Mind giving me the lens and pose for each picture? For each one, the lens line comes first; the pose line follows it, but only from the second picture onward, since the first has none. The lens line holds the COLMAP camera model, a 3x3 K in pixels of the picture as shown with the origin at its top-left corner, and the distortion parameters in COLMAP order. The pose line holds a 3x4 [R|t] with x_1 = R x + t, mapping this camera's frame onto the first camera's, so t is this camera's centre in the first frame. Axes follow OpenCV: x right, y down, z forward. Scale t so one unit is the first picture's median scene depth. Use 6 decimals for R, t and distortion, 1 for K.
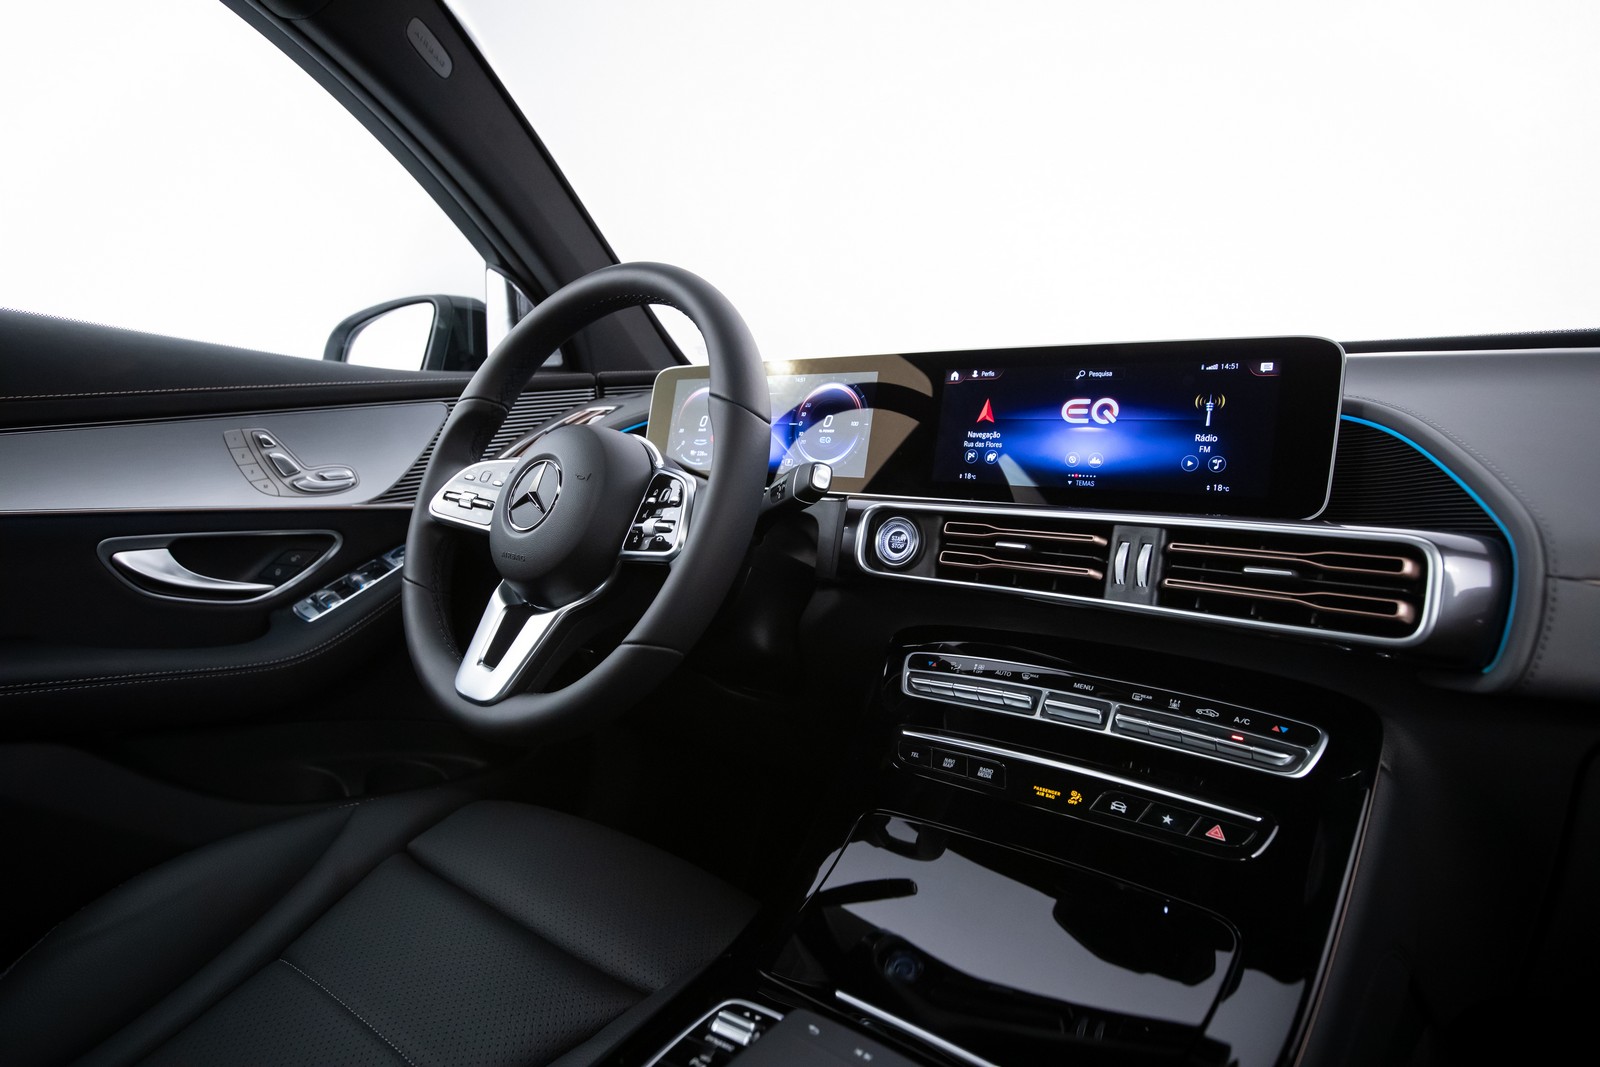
lens RADIAL K [[842.2, 0, 800.6], [0, 842.2, 538.7], [0, 0, 1]] dist [-0.058950, 0.038328]
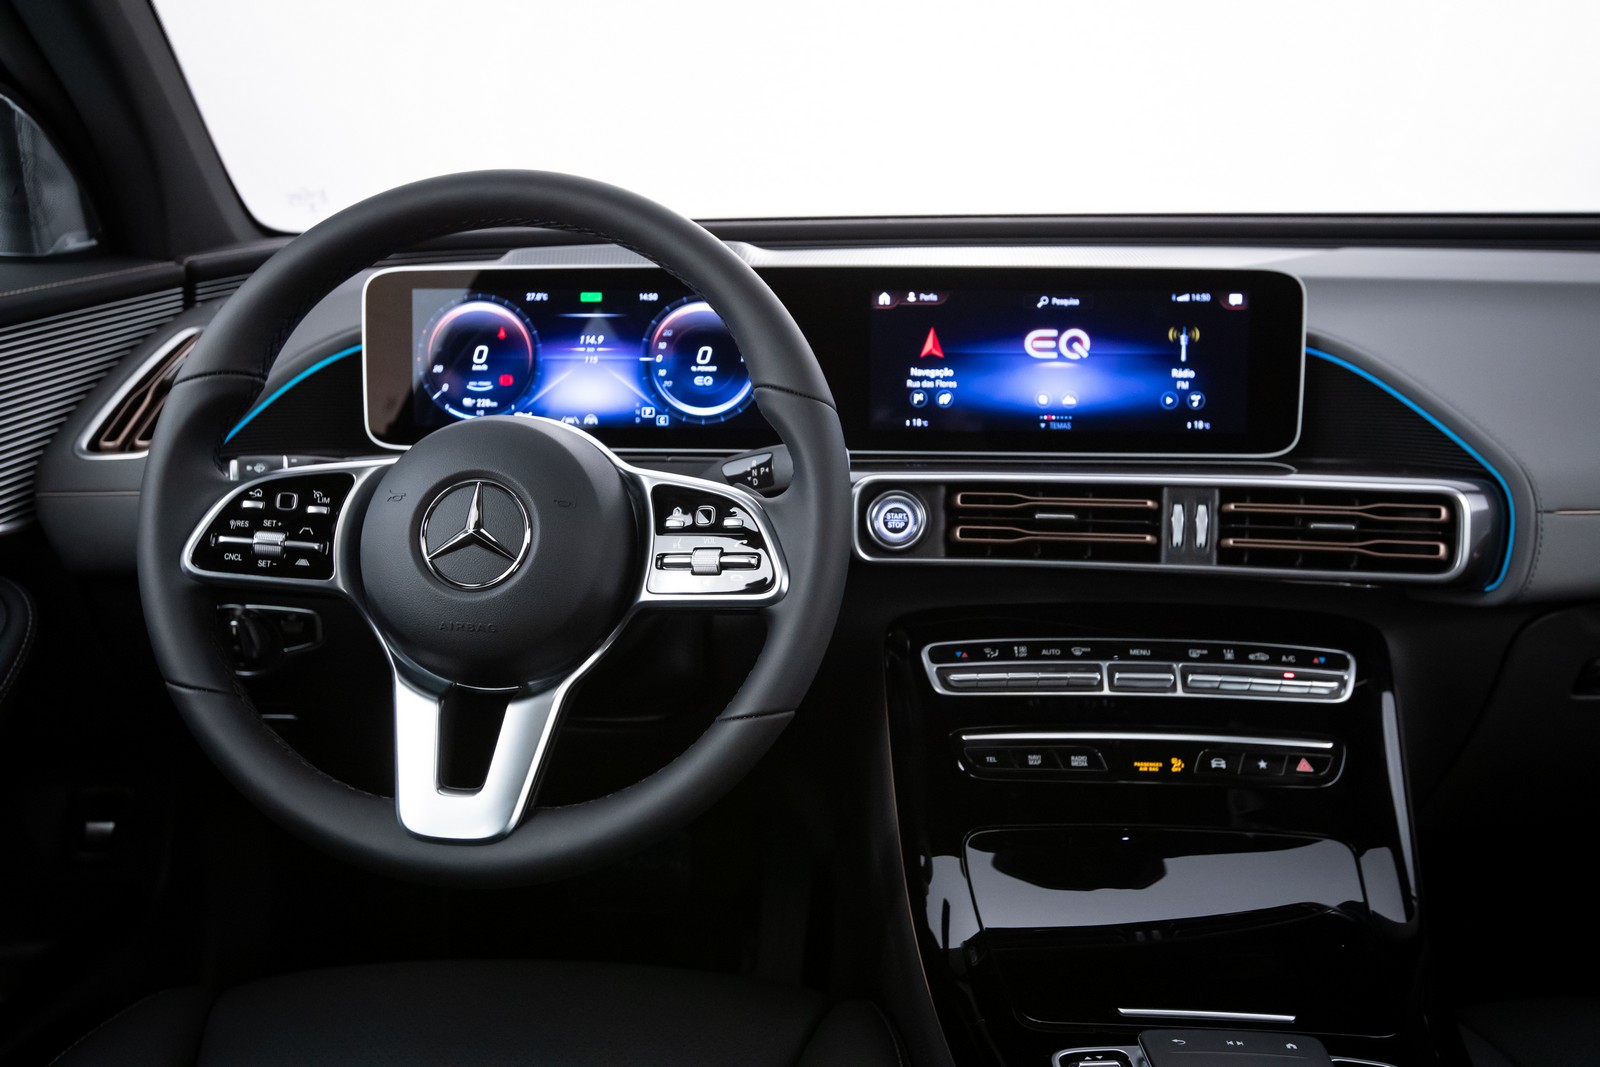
lens RADIAL K [[1333.2, 0, 794.5], [0, 1333.2, 534.3], [0, 0, 1]] dist [-0.019349, 0.114270]
pose [[0.836114, -0.157622, 0.525422, -0.715297], [0.082806, 0.983119, 0.163157, -0.221414], [-0.542269, -0.092910, 0.835052, -0.064464]]
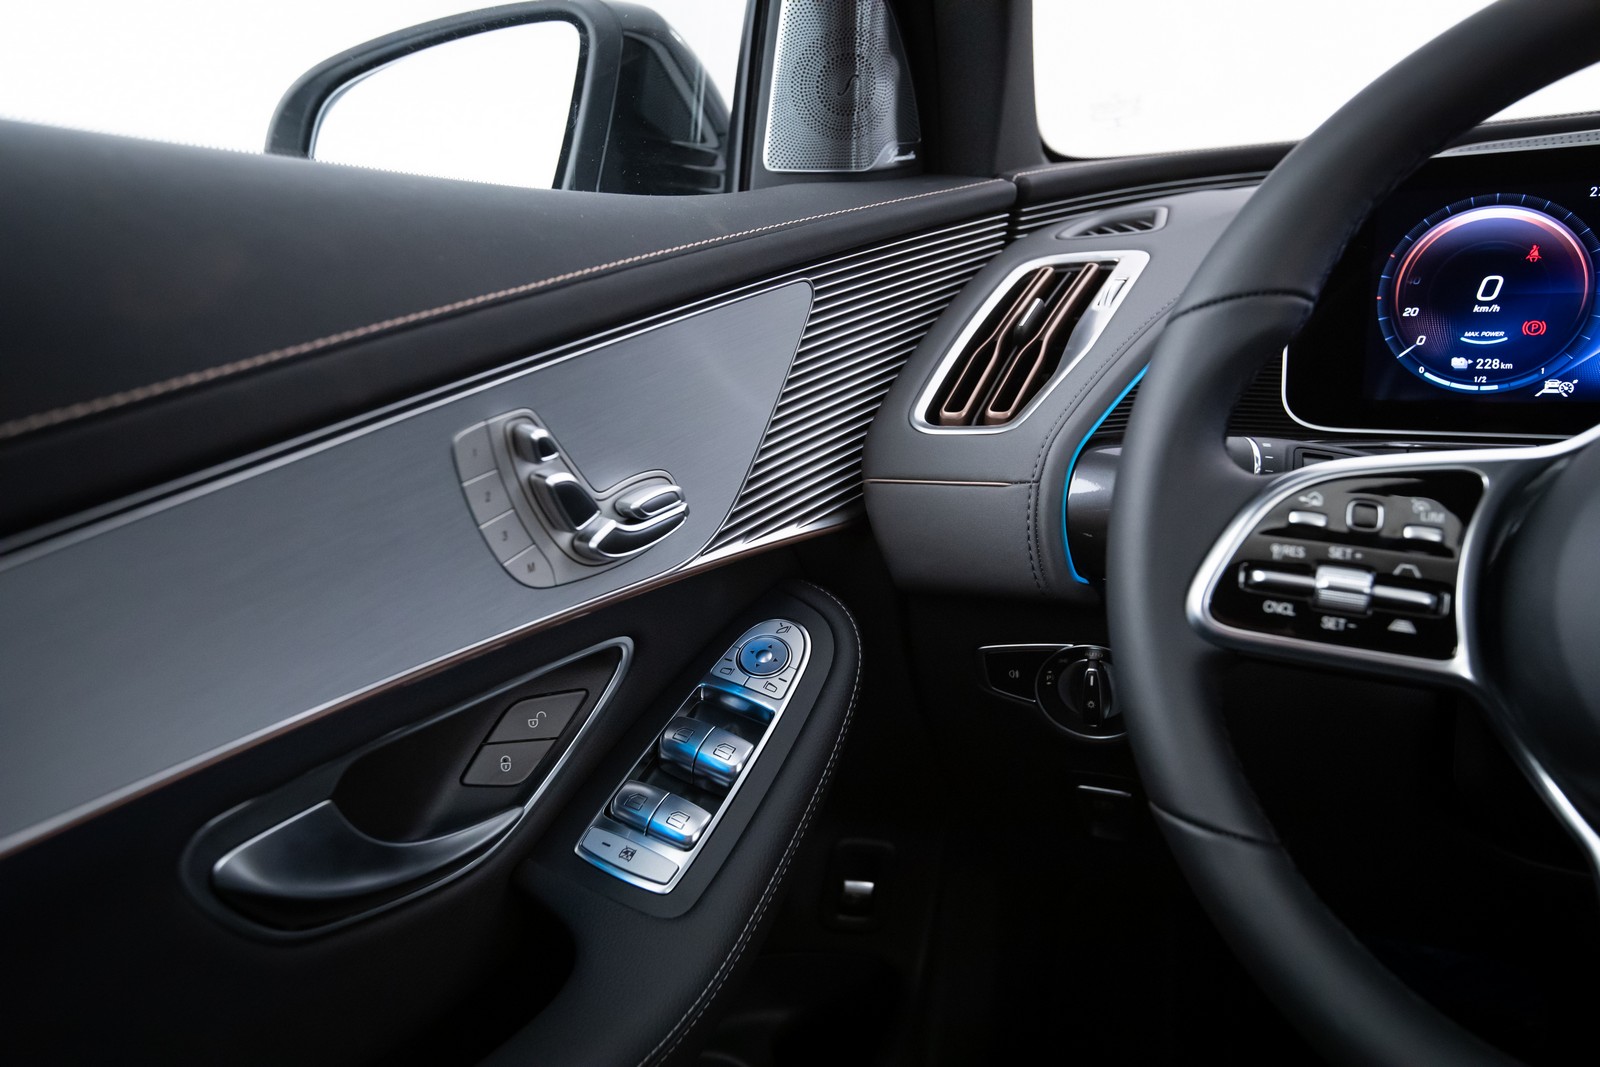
lens RADIAL K [[1207.7, 0, 800.0], [0, 1207.7, 533.5], [0, 0, 1]] dist [-0.007497, 0.050288]
pose [[0.976316, -0.110257, 0.186146, -0.868896], [0.083371, 0.985682, 0.146559, -0.199411], [-0.199640, -0.127569, 0.971530, 0.651249]]
